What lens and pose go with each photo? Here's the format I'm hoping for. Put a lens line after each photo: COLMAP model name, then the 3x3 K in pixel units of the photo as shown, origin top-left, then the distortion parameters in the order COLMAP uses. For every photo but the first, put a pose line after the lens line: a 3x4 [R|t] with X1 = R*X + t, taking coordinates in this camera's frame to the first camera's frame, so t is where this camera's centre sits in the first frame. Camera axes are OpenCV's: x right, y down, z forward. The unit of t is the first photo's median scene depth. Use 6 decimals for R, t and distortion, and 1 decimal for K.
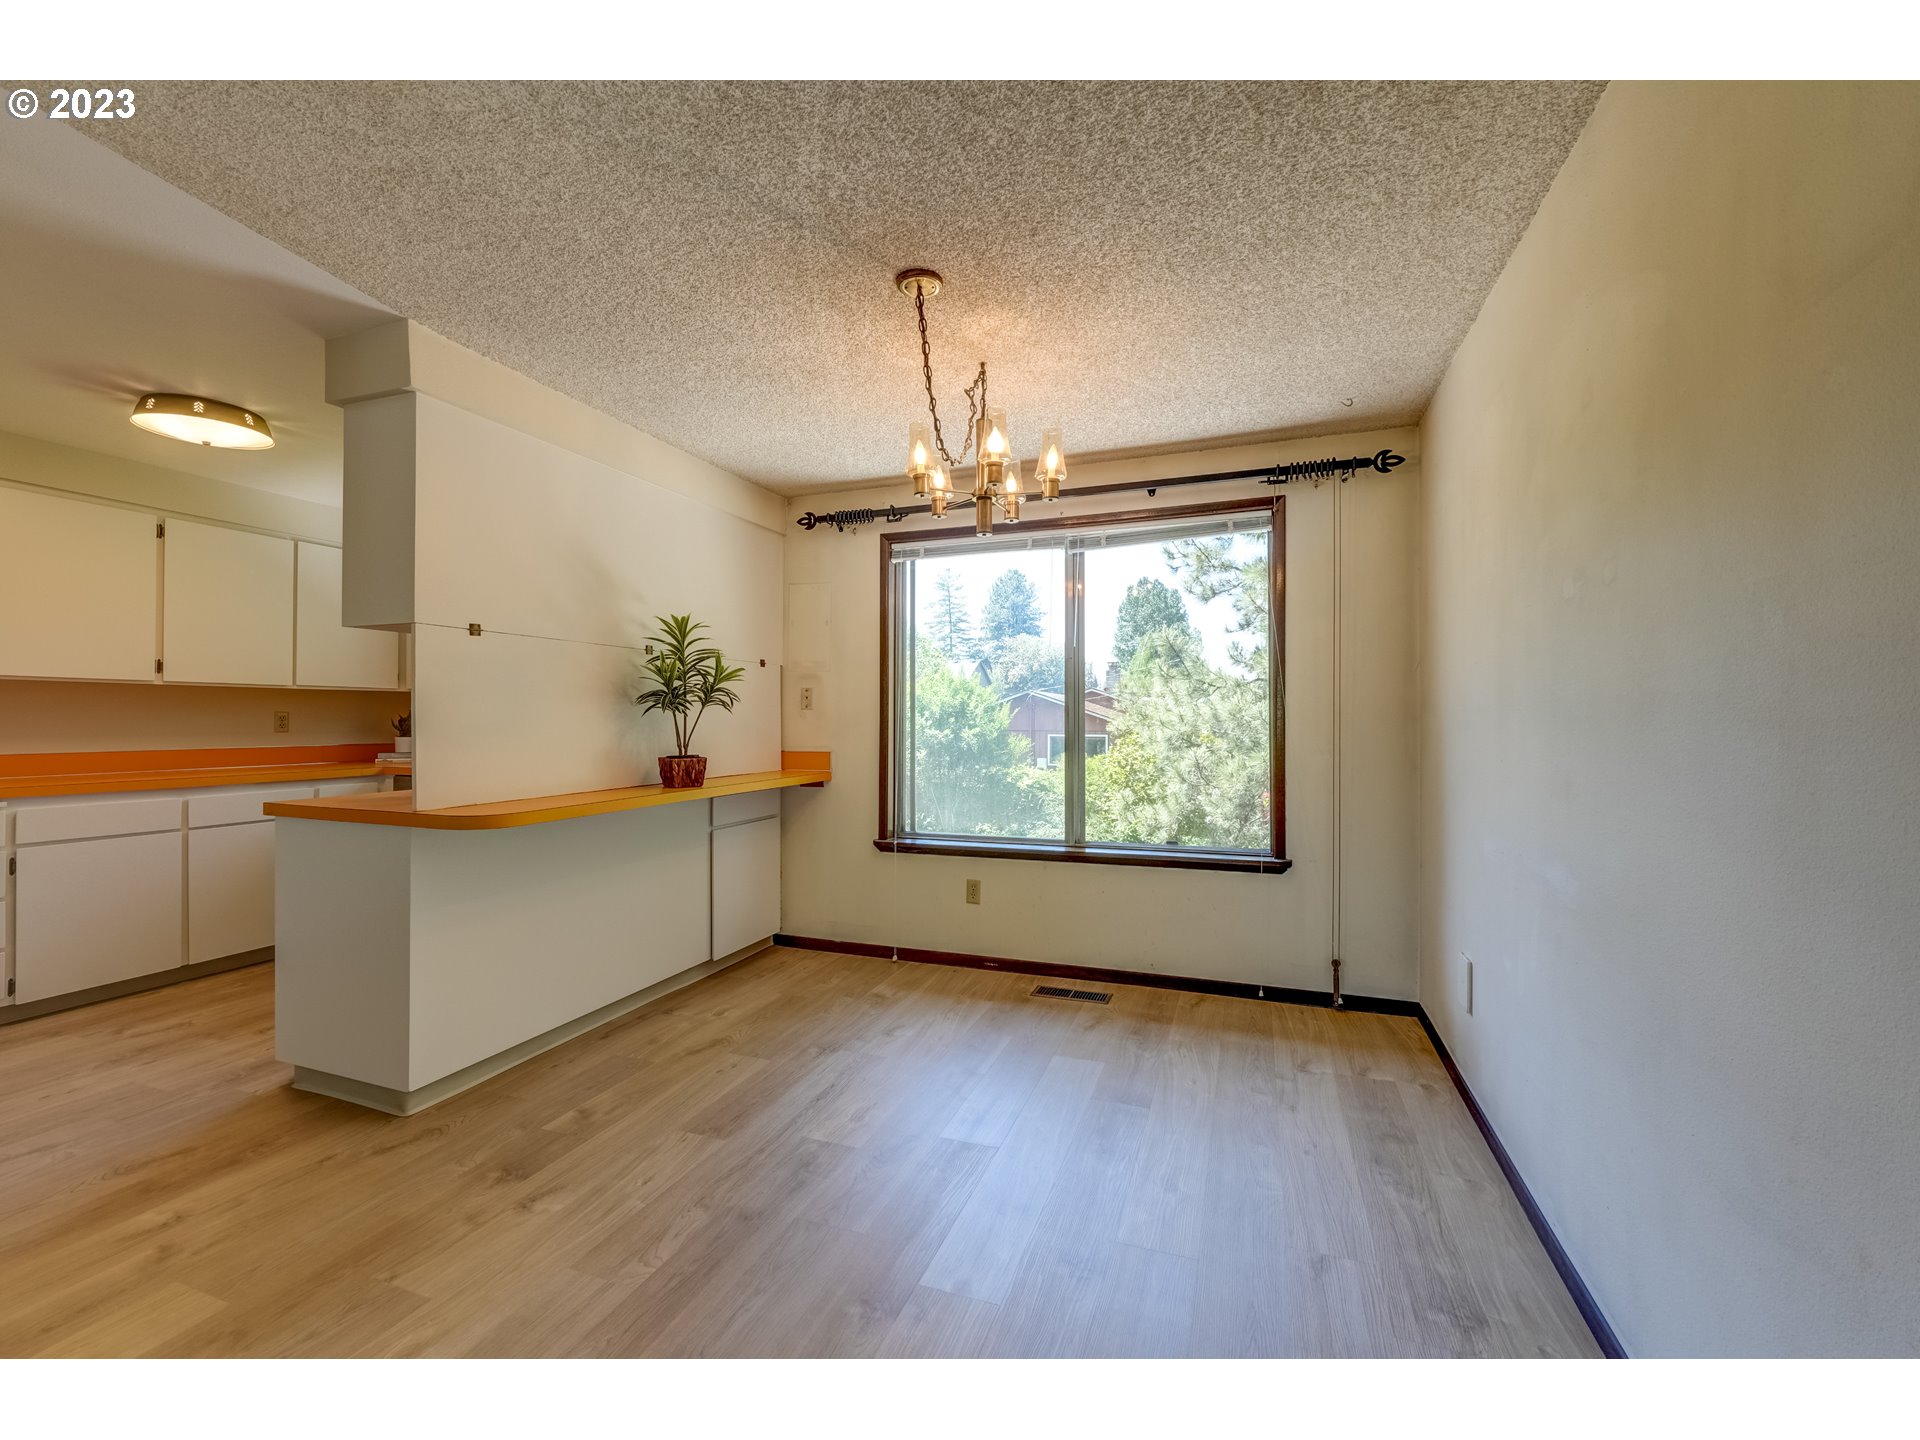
lens RADIAL K [[797.7, 0, 963.7], [0, 797.7, 719.2], [0, 0, 1]] dist [0.000421, -0.000175]
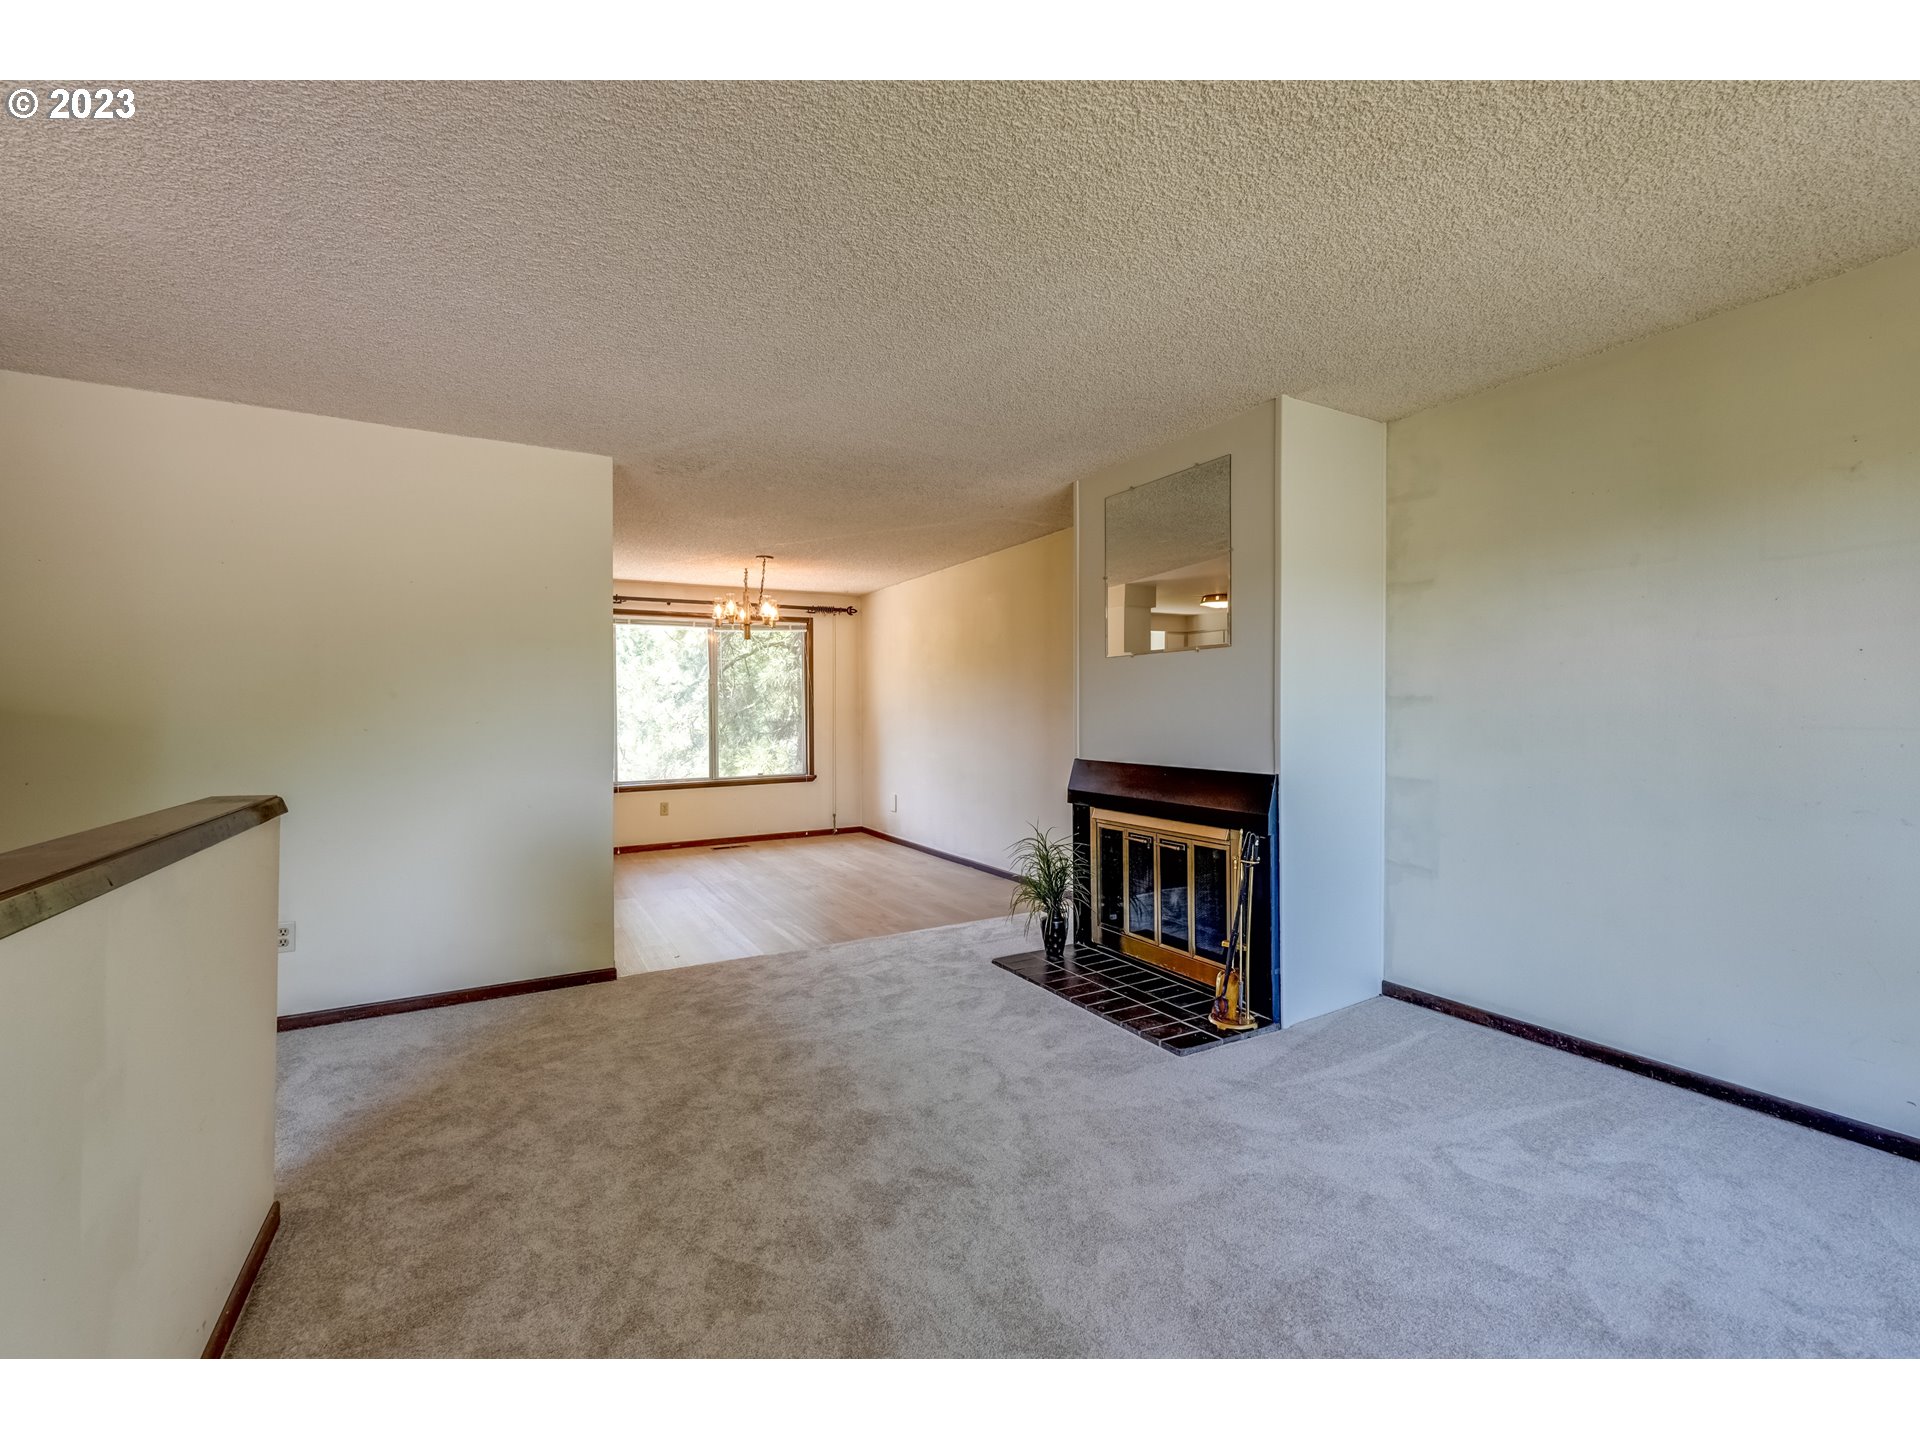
lens RADIAL K [[805.2, 0, 959.9], [0, 805.2, 715.4], [0, 0, 1]] dist [0.000391, -0.000329]
pose [[0.638516, -0.009185, 0.769553, -1.127566], [0.008355, 0.999953, 0.005003, -0.004964], [-0.769563, 0.003235, 0.638563, -0.823527]]
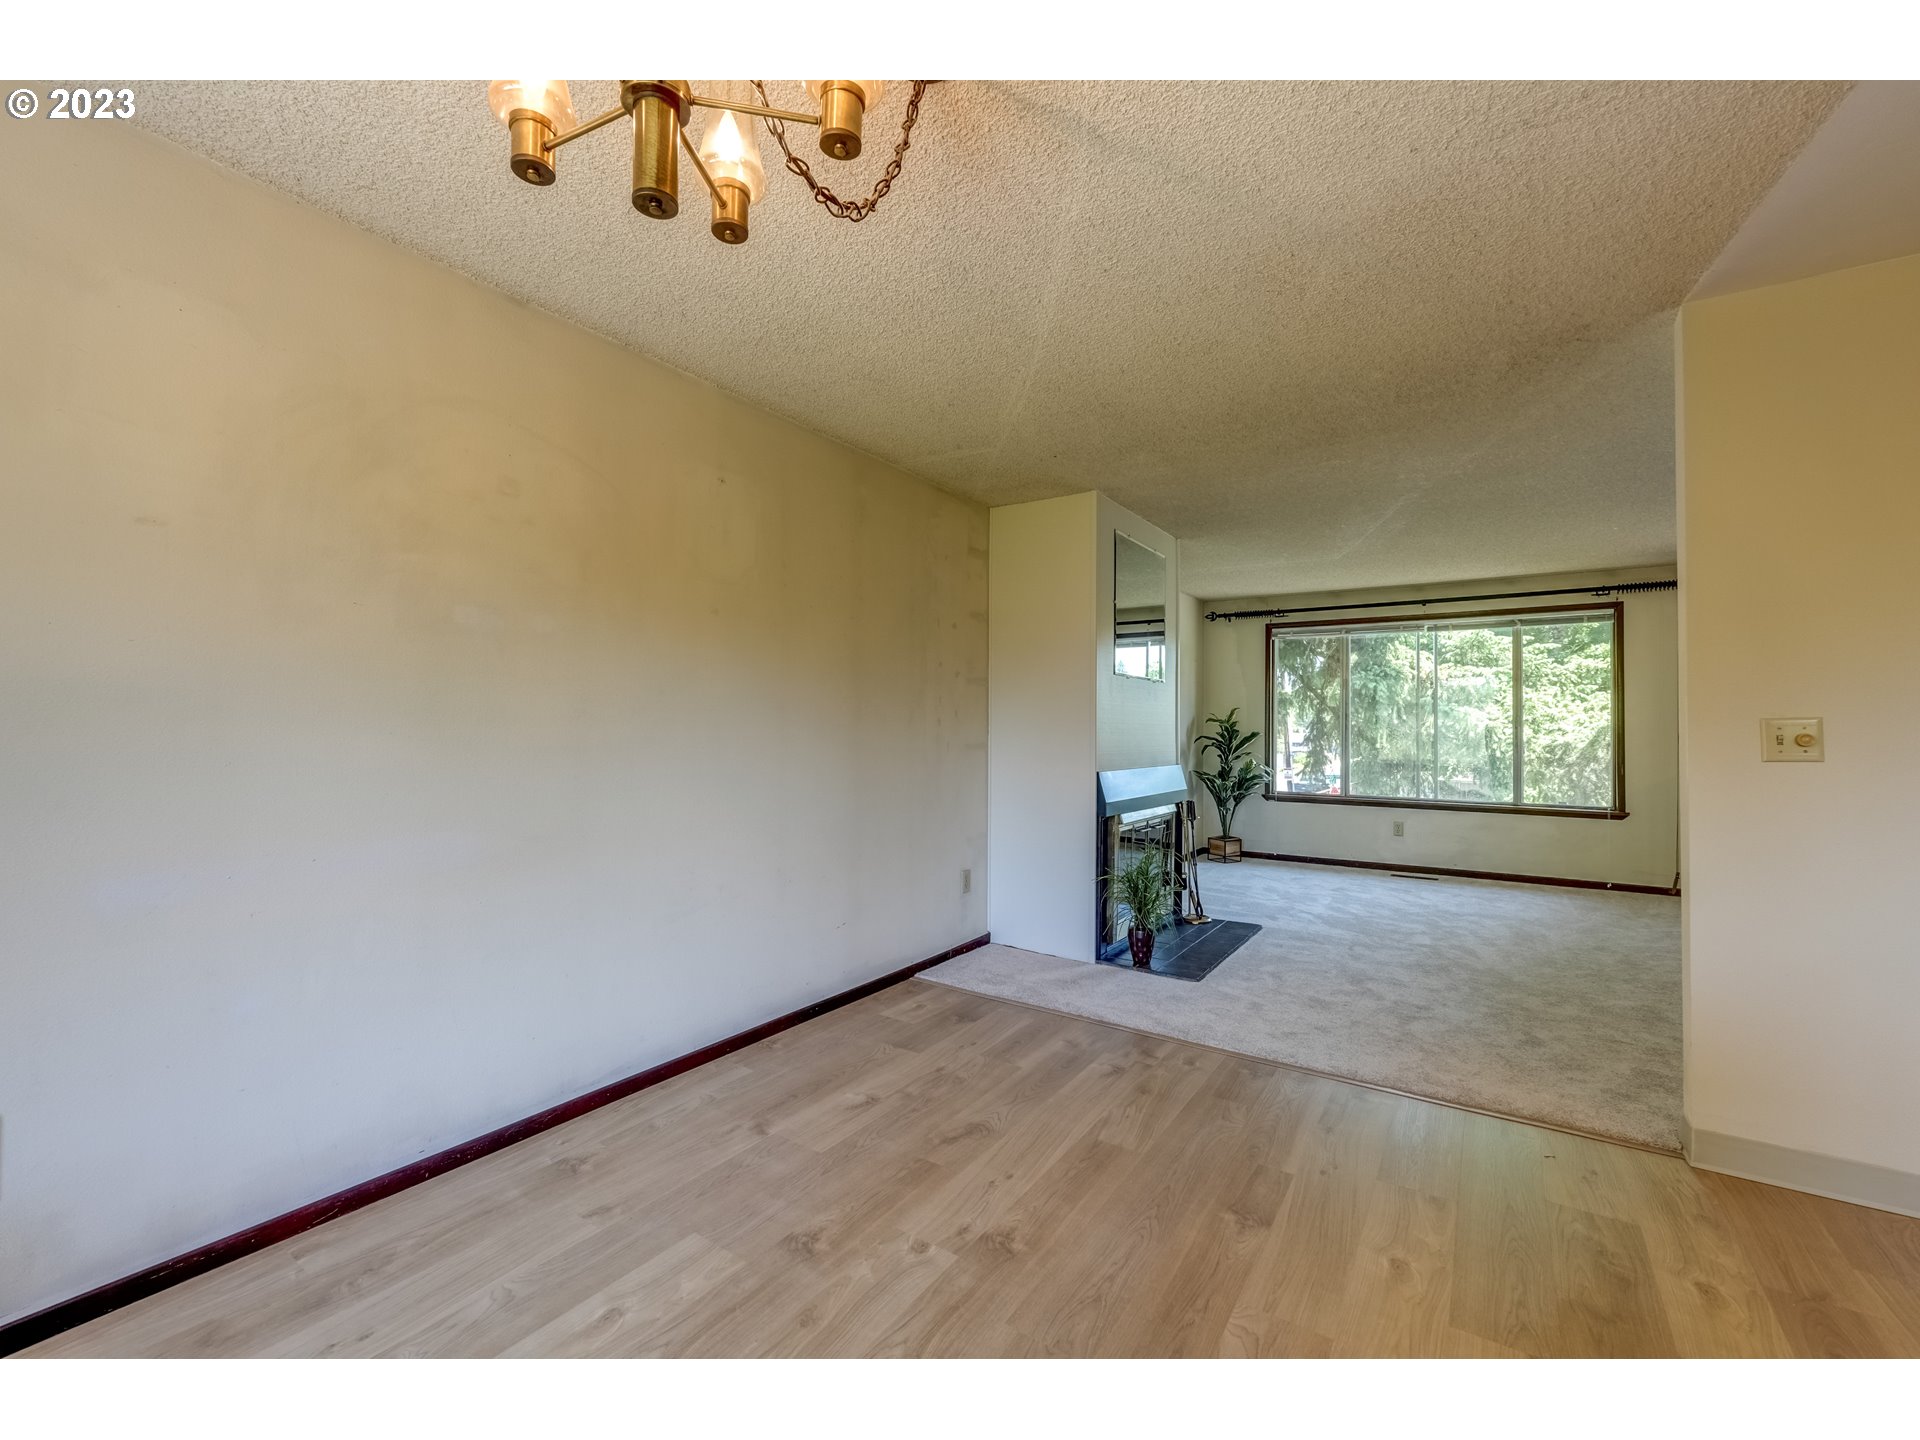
lens RADIAL K [[802.8, 0, 958.8], [0, 802.8, 715.1], [0, 0, 1]] dist [0.000897, -0.000393]
pose [[-0.972624, -0.007899, 0.232252, -0.152113], [-0.011619, 0.999825, -0.014654, 0.004389], [-0.232095, -0.016951, -0.972545, 1.037619]]
